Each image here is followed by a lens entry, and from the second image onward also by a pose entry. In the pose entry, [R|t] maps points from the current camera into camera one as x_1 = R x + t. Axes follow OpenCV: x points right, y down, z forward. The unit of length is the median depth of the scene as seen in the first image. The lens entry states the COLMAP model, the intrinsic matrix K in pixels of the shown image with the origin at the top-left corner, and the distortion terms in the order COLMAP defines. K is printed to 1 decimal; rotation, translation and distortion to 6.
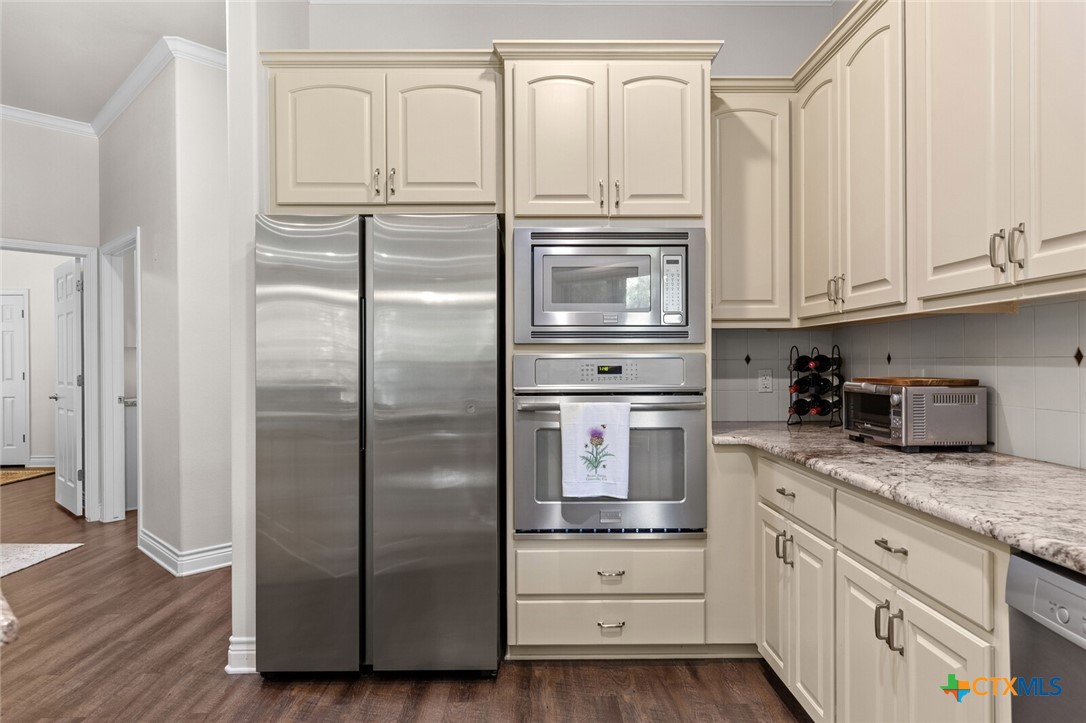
lens RADIAL K [[644.6, 0, 536.9], [0, 644.6, 362.5], [0, 0, 1]] dist [-0.000222, 0.003305]
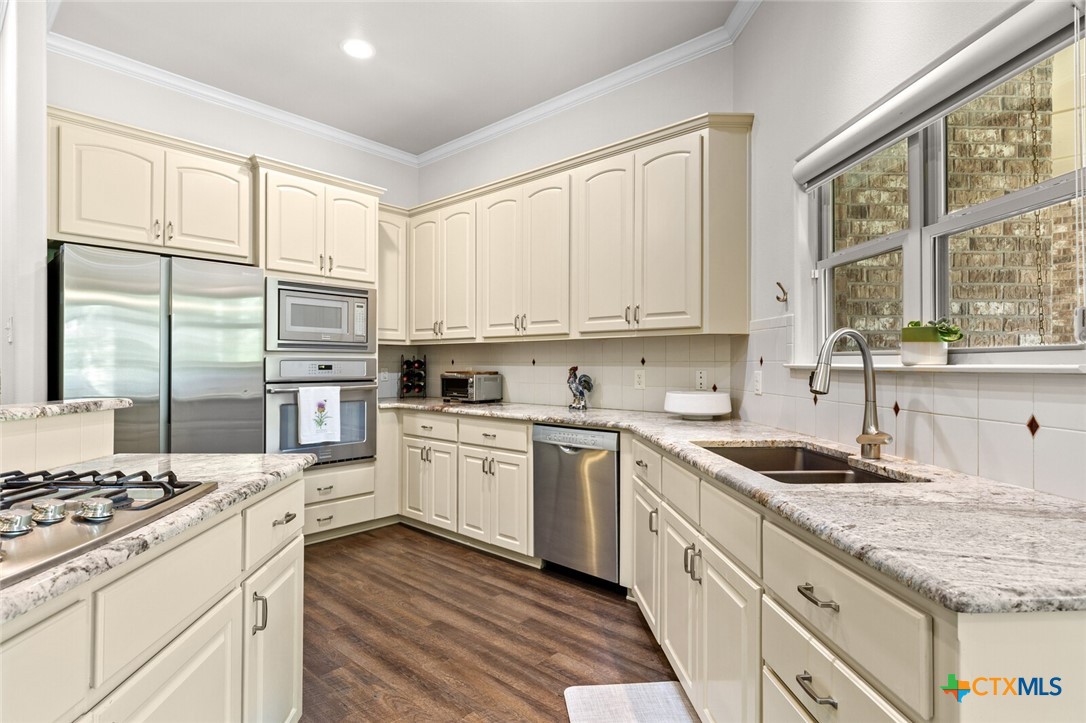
lens RADIAL K [[554.4, 0, 543.8], [0, 554.4, 362.3], [0, 0, 1]] dist [-0.001264, -0.000059]
pose [[0.671434, 0.008466, 0.741016, -0.578015], [-0.005925, 0.999964, -0.006056, 0.003147], [-0.741040, -0.000325, 0.671460, -0.397810]]
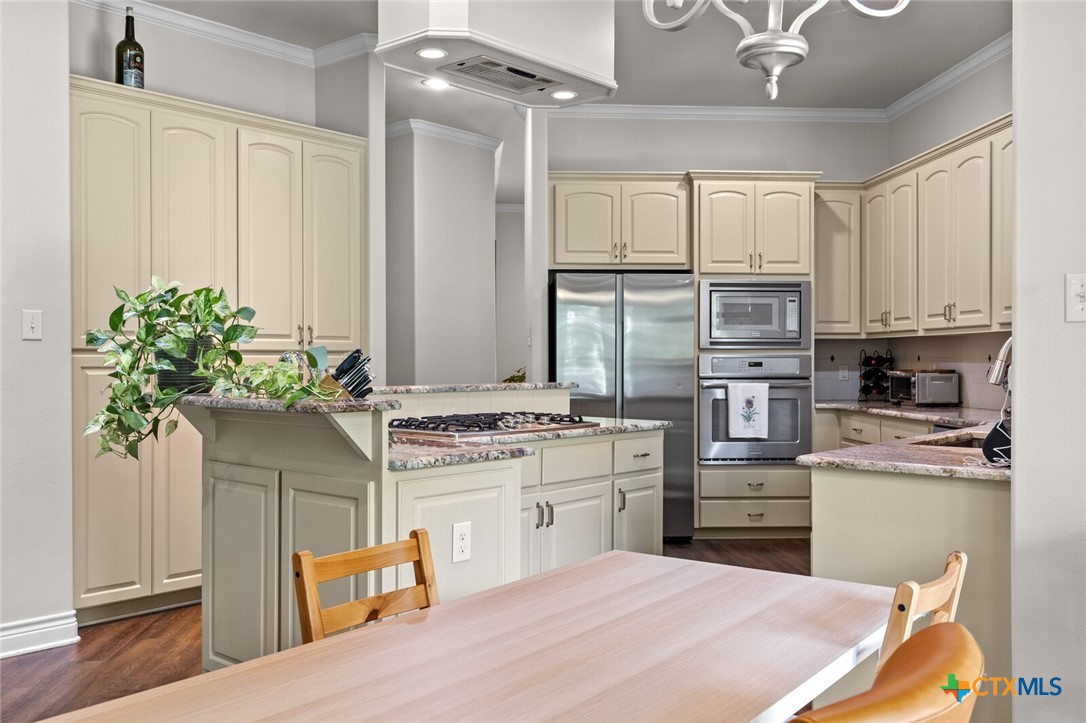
lens RADIAL K [[987.6, 0, 537.7], [0, 987.6, 356.9], [0, 0, 1]] dist [0.018314, 0.000000]
pose [[0.998327, 0.004657, 0.057624, -0.608720], [-0.004510, 0.999986, -0.002672, 0.001379], [-0.057636, 0.002407, 0.998335, -1.564023]]
